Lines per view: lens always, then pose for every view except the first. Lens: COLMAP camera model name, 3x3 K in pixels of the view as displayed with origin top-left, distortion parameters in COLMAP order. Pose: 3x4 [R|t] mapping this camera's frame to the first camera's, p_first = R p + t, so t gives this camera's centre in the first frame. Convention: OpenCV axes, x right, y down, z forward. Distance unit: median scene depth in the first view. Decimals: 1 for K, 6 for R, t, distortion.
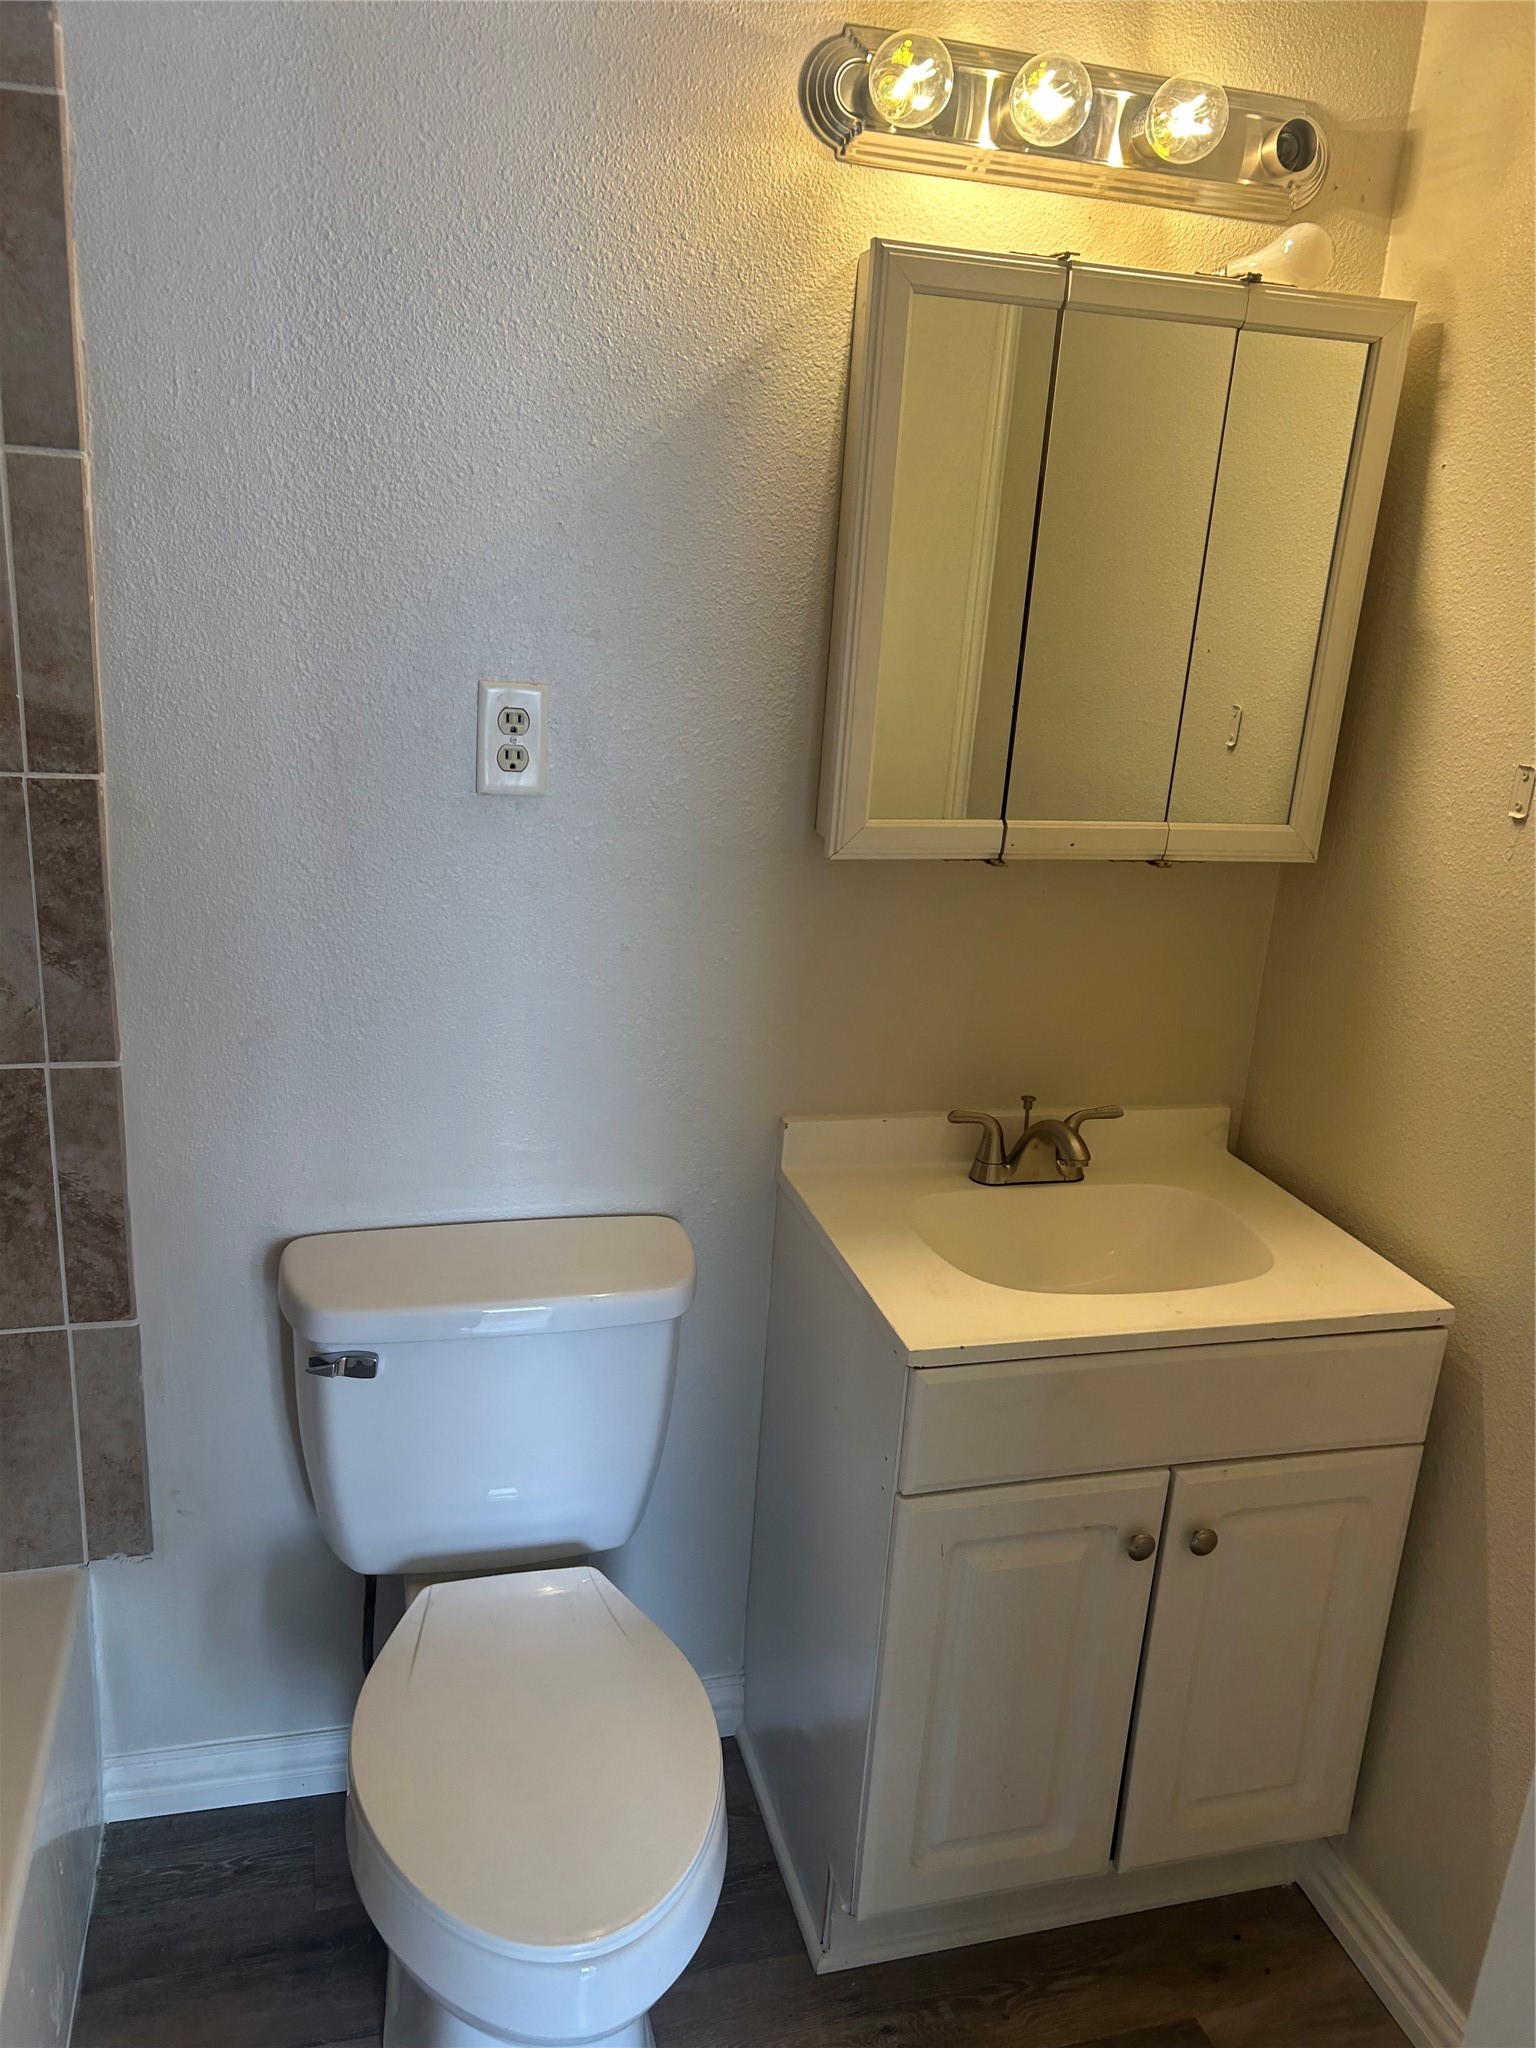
lens RADIAL K [[1564.5, 0, 774.0], [0, 1564.5, 1023.4], [0, 0, 1]] dist [0.043111, -0.048717]
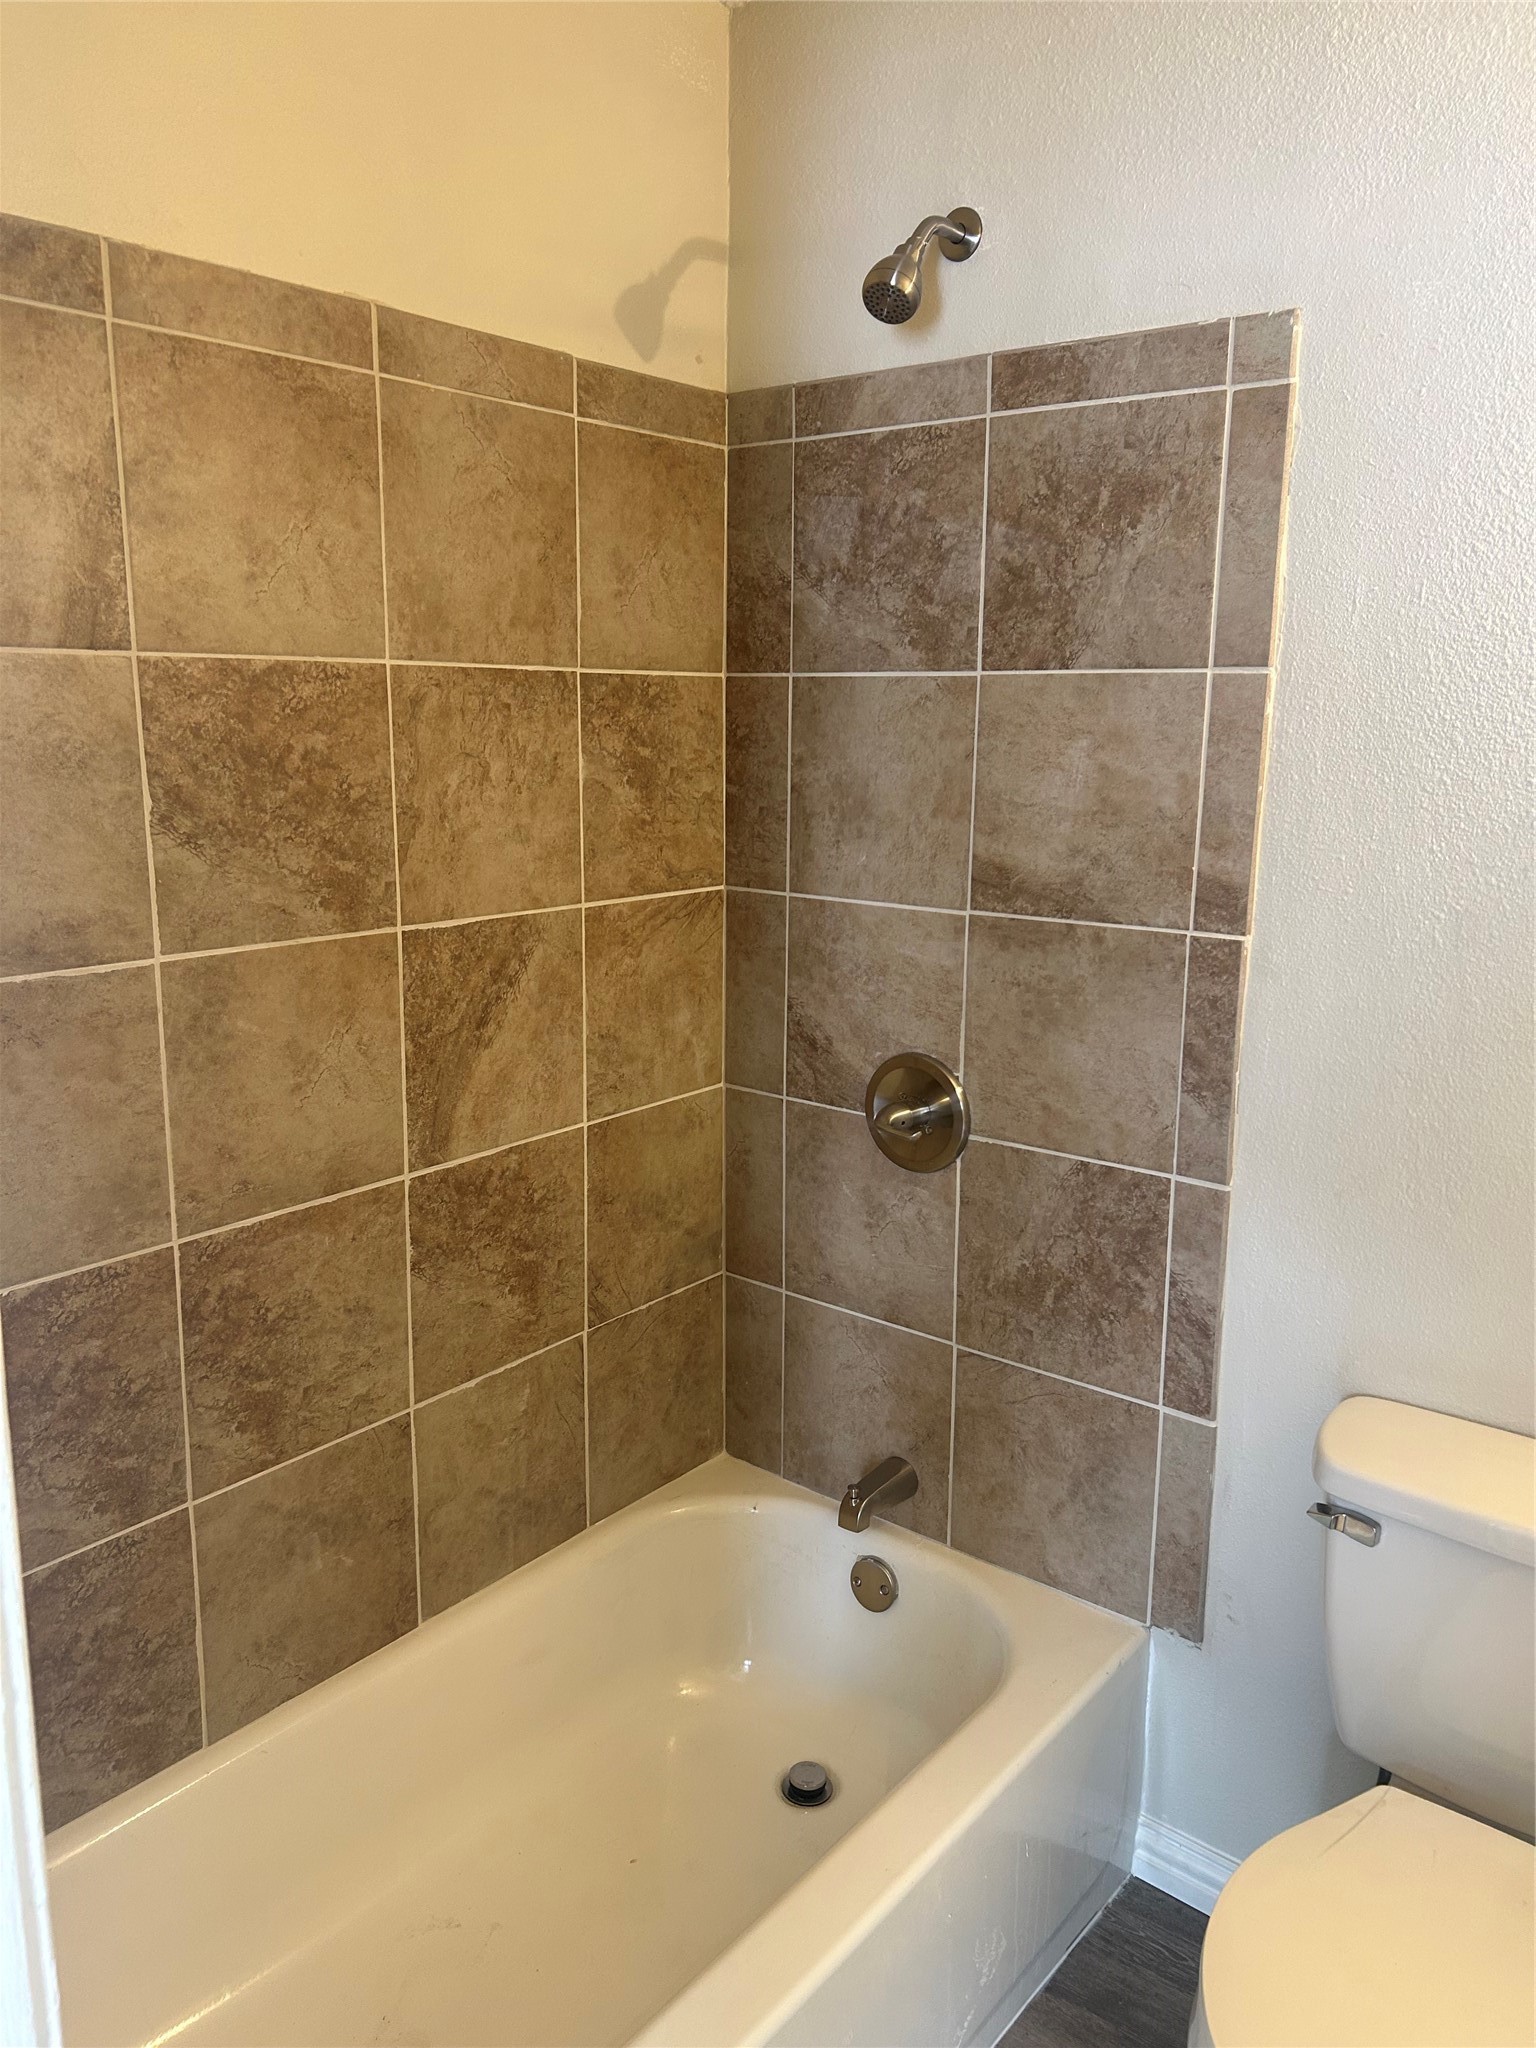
lens RADIAL K [[1564.5, 0, 774.0], [0, 1564.5, 1023.4], [0, 0, 1]] dist [0.043111, -0.048717]
pose [[0.573764, 0.105018, -0.812260, 0.310093], [-0.210907, 0.977244, -0.022632, 0.004063], [0.791400, 0.184297, 0.582856, 0.059520]]
